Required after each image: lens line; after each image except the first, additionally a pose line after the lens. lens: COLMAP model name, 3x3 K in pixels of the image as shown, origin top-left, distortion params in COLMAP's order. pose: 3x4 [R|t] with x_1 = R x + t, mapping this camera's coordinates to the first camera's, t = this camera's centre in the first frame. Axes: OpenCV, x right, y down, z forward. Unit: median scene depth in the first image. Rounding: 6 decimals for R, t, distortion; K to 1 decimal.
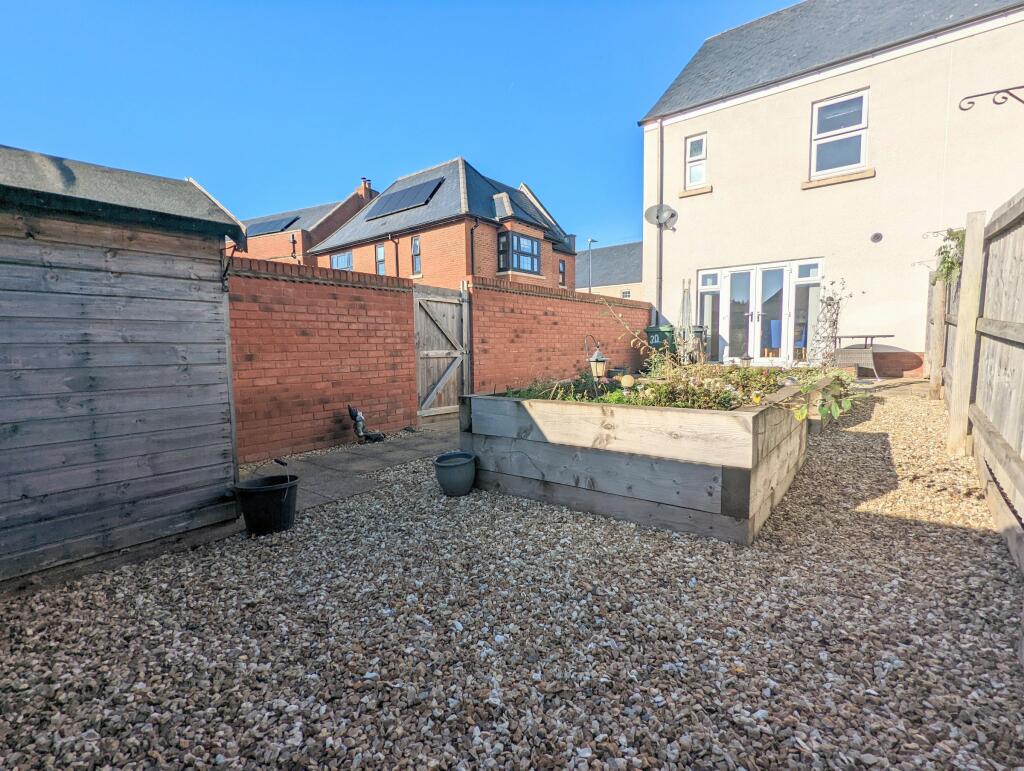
lens RADIAL K [[484.4, 0, 512.0], [0, 484.4, 385.5], [0, 0, 1]] dist [-0.001669, -0.001909]
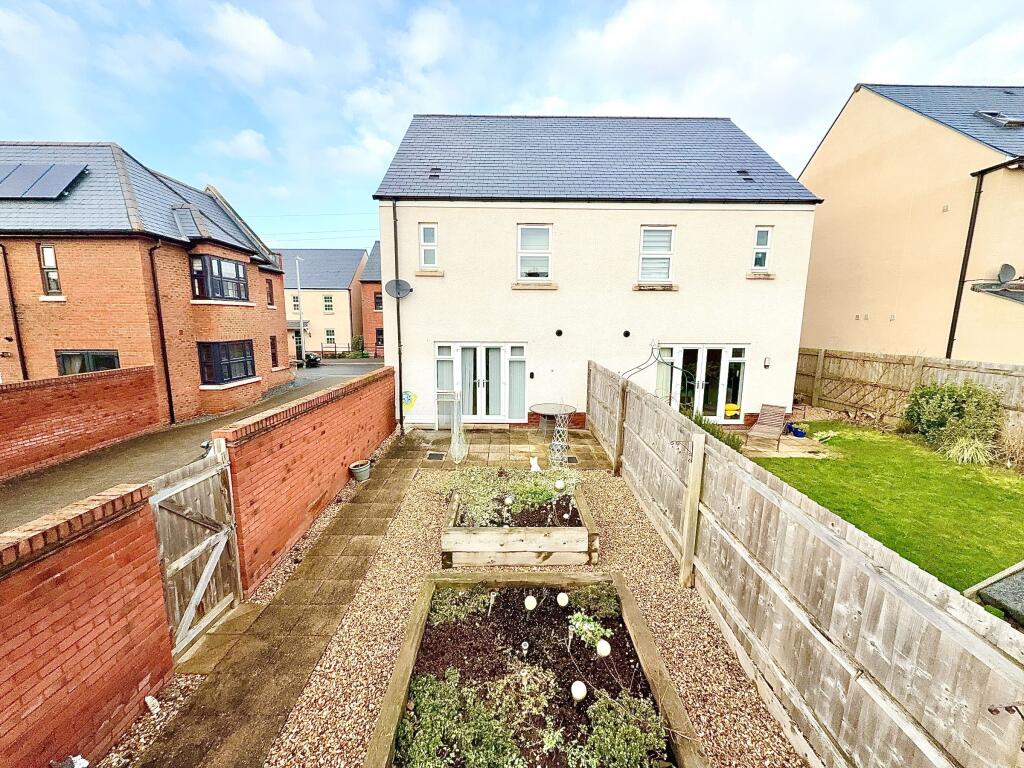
lens RADIAL K [[403.9, 0, 512.0], [0, 403.9, 384.0], [0, 0, 1]] dist [0.001267, 0.000044]
pose [[0.780115, -0.075445, 0.621071, -0.045313], [0.038131, 0.996591, 0.073166, -0.116526], [-0.624474, -0.033396, 0.780332, 0.074456]]
